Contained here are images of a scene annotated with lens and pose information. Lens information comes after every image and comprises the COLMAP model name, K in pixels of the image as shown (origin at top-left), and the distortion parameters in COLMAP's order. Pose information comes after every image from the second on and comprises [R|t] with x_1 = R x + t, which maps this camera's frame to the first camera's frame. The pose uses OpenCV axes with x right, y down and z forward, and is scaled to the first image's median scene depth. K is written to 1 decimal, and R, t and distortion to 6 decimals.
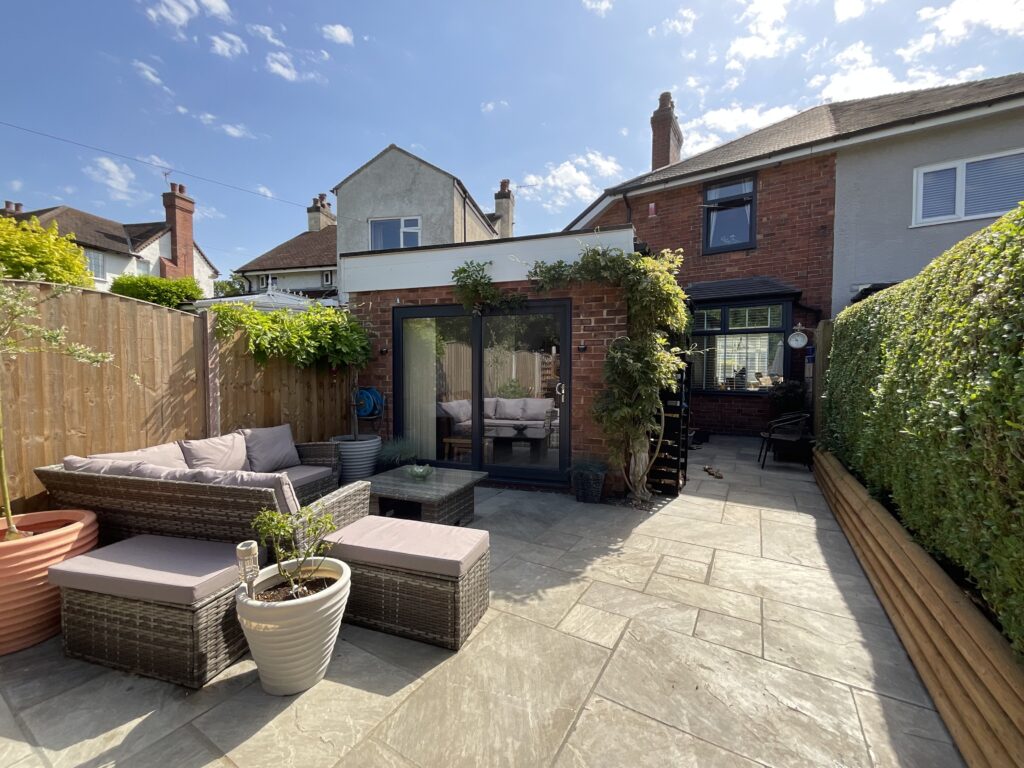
lens RADIAL K [[420.4, 0, 512.0], [0, 420.4, 384.0], [0, 0, 1]] dist [0.001683, 0.000017]
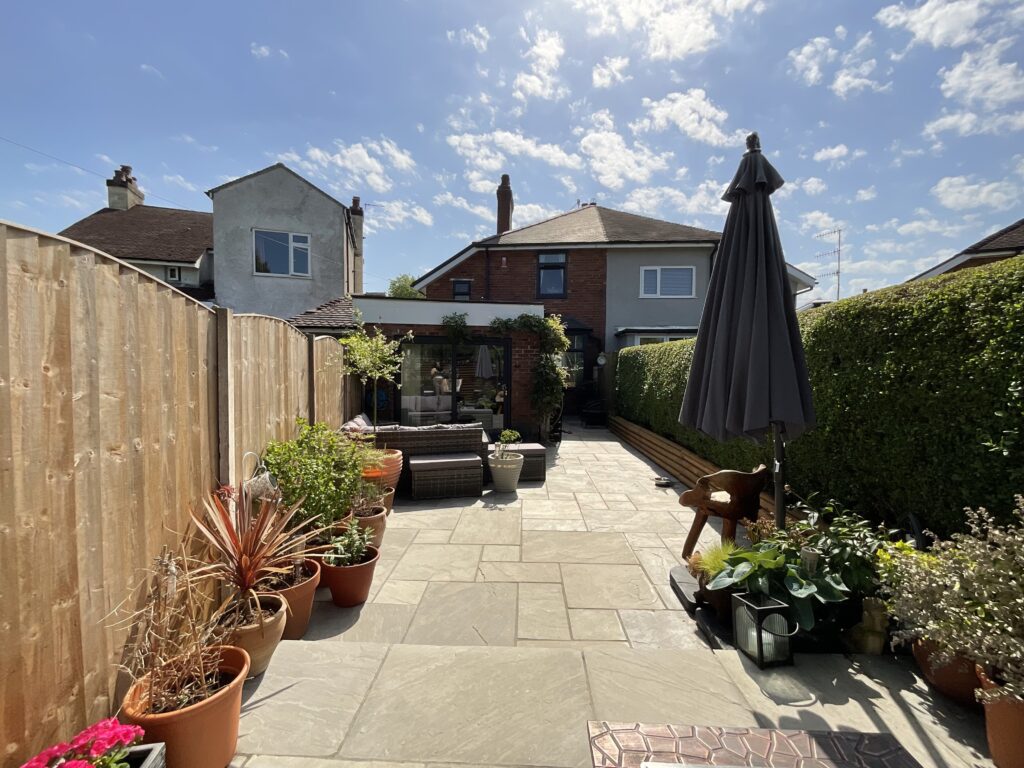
lens RADIAL K [[420.4, 0, 512.0], [0, 420.4, 384.0], [0, 0, 1]] dist [0.001683, 0.000017]
pose [[0.876527, -0.013953, 0.481150, -1.156237], [0.017172, 0.999850, -0.002287, -0.008809], [-0.481046, 0.010267, 0.876635, -0.949781]]
